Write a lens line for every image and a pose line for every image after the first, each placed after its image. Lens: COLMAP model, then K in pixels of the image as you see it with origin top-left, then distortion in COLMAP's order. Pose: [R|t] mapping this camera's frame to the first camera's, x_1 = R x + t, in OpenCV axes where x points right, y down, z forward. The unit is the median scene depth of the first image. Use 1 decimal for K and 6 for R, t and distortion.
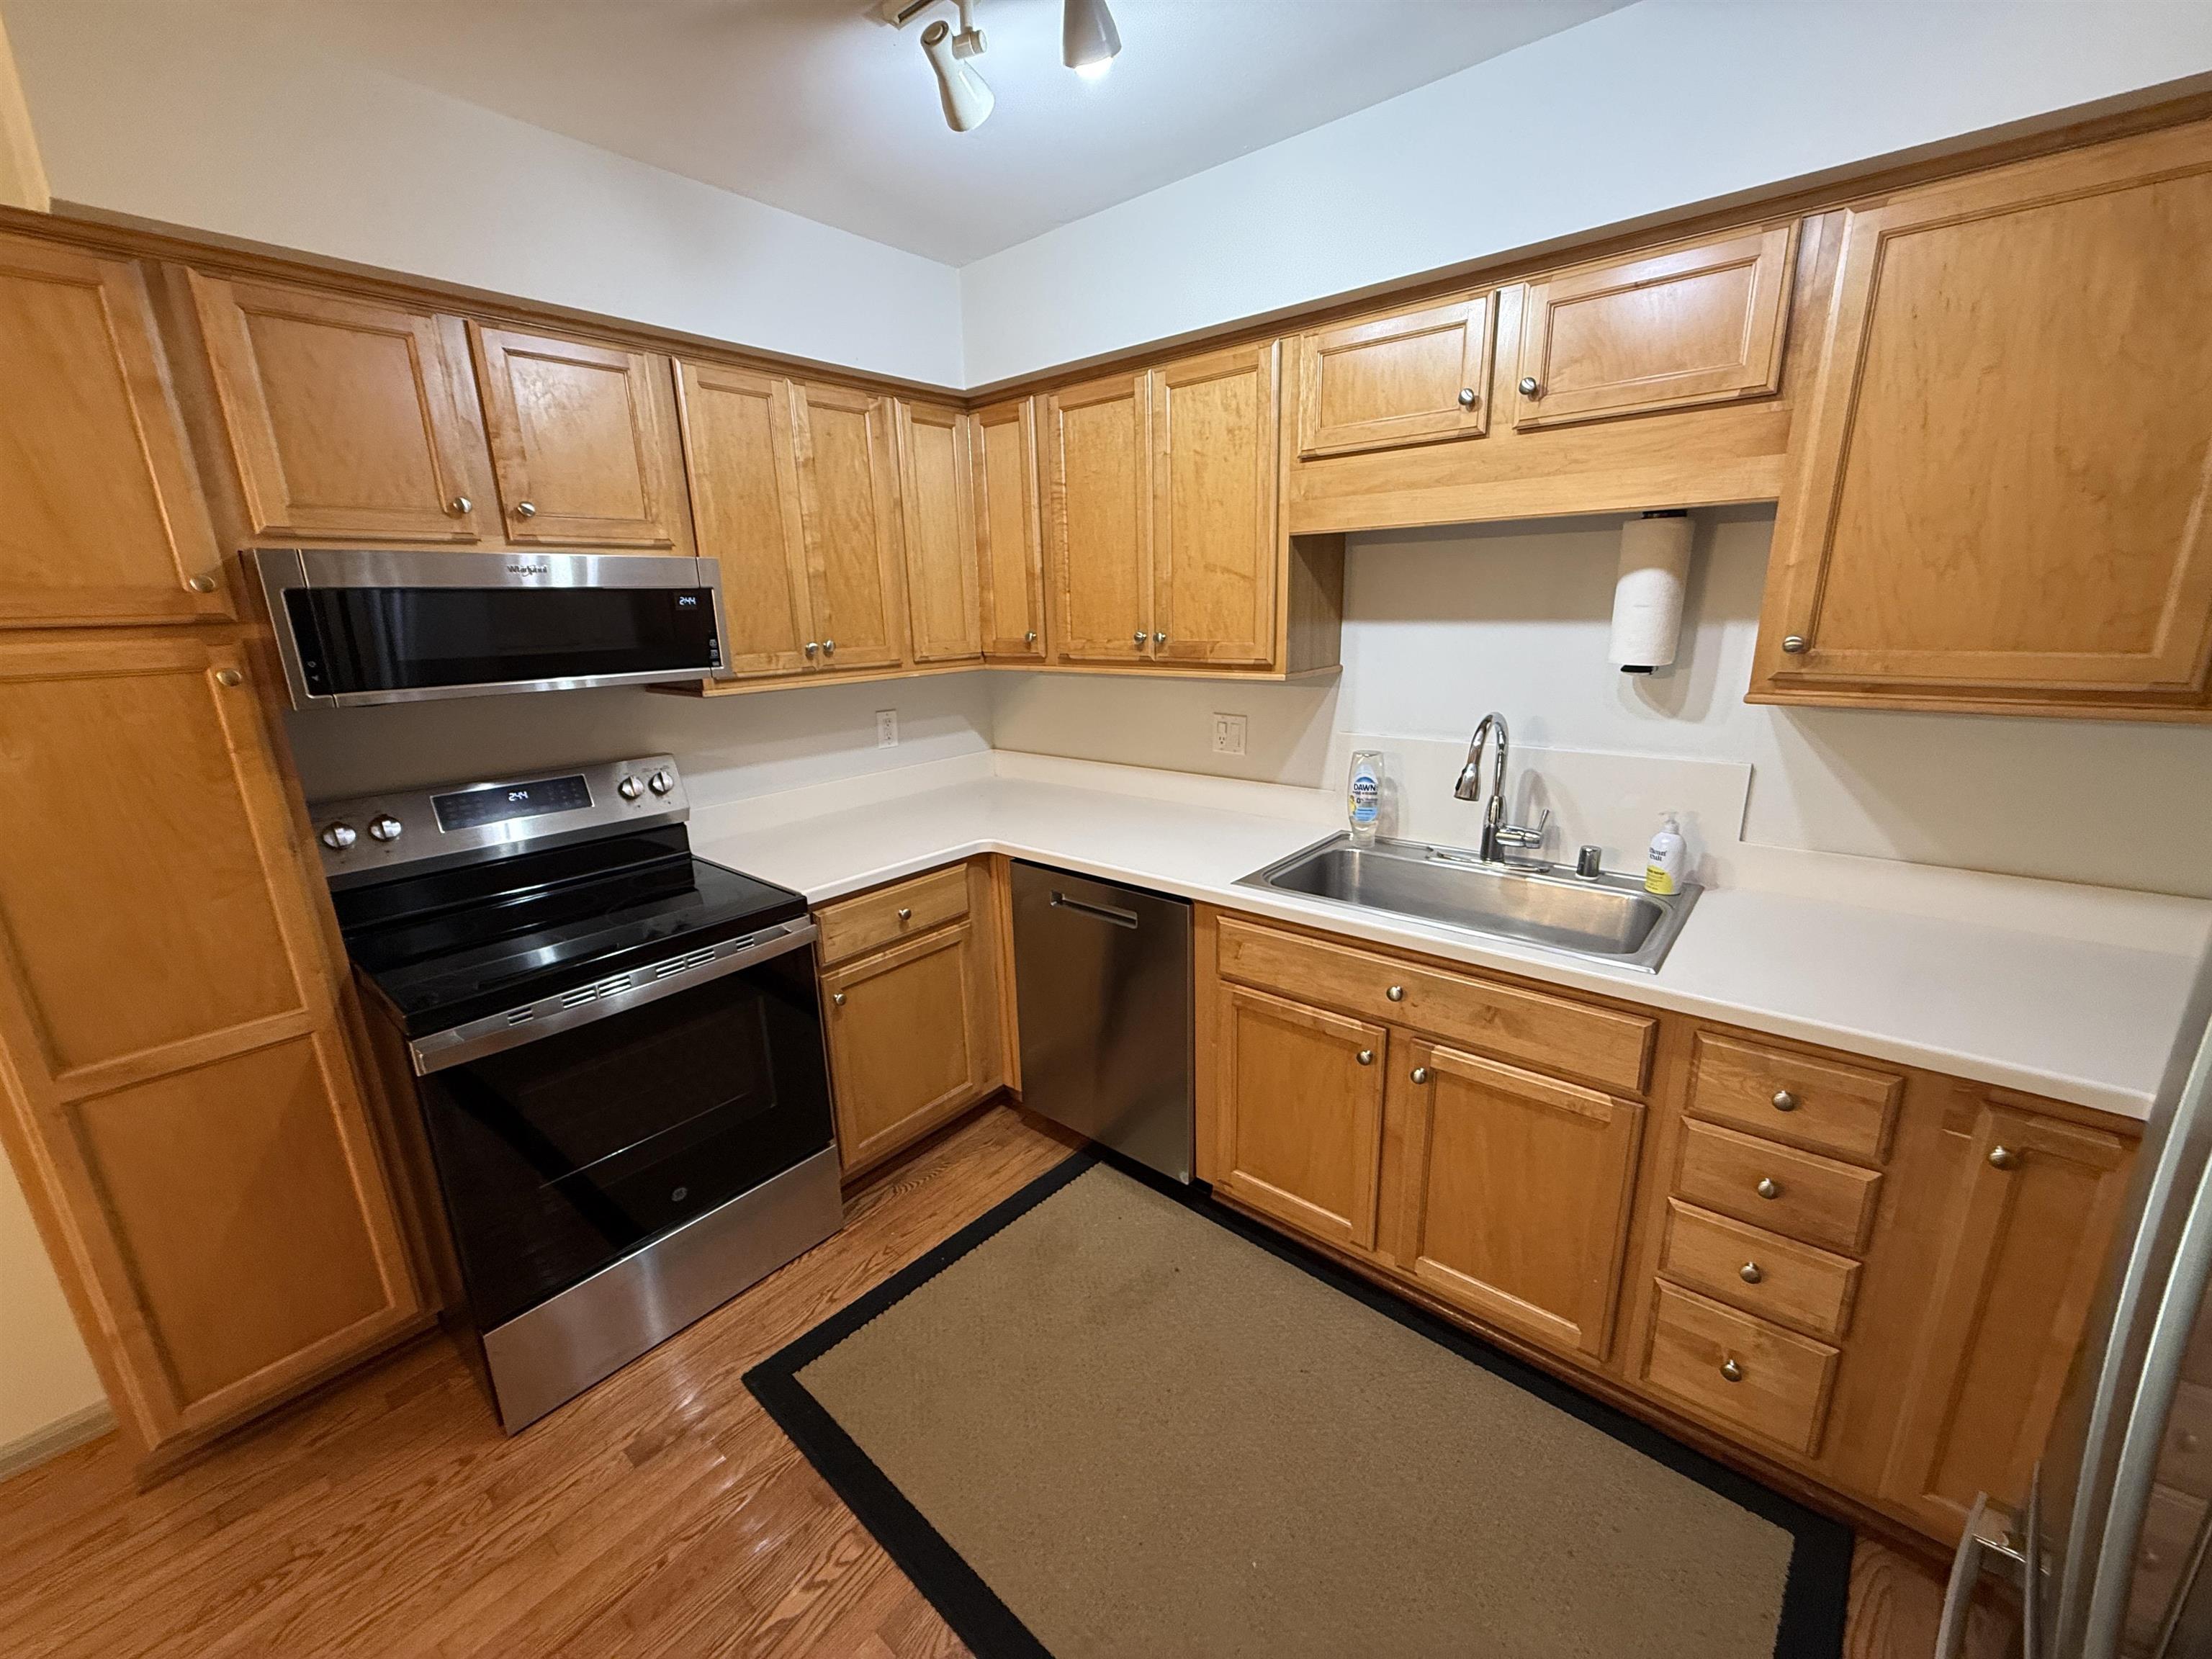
lens RADIAL K [[878.1, 0, 1100.5], [0, 878.1, 832.4], [0, 0, 1]] dist [0.000465, -0.000183]
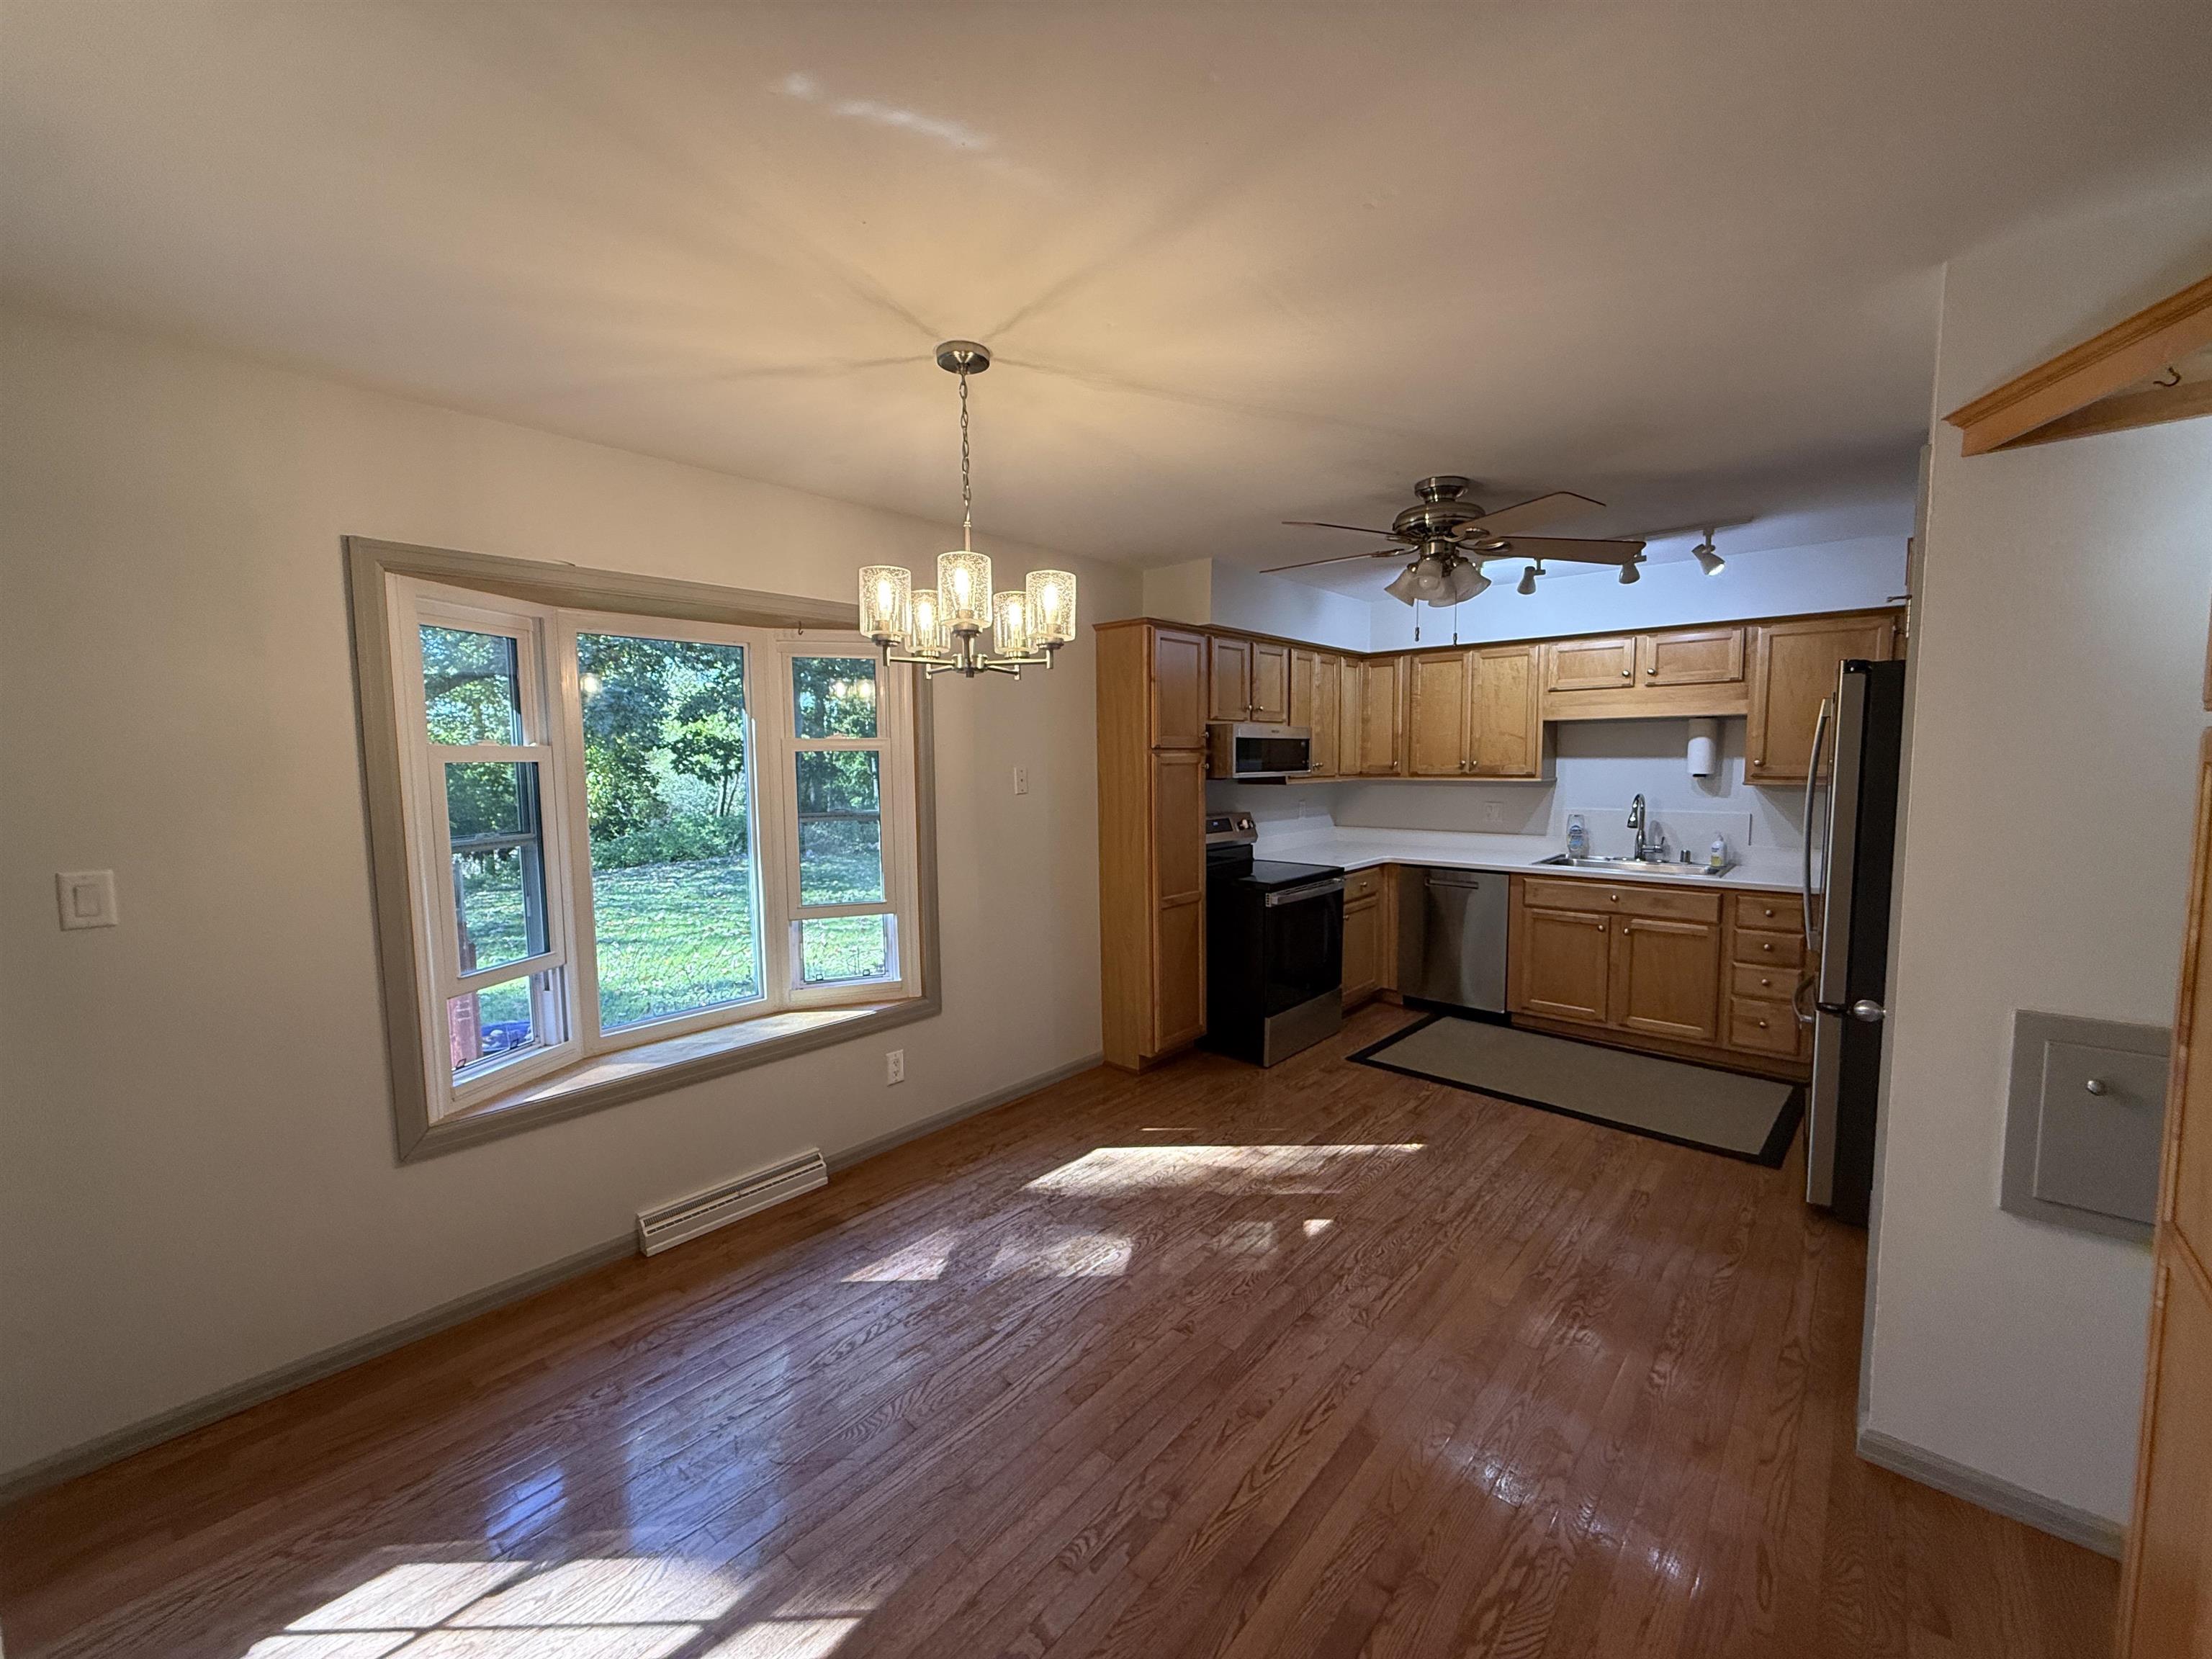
lens RADIAL K [[878.1, 0, 1099.3], [0, 878.1, 832.2], [0, 0, 1]] dist [0.000465, -0.000183]
pose [[0.999455, 0.018066, -0.027621, -1.016236], [-0.022491, 0.985294, -0.169379, 0.430297], [0.024155, 0.169908, 0.985164, -1.463968]]
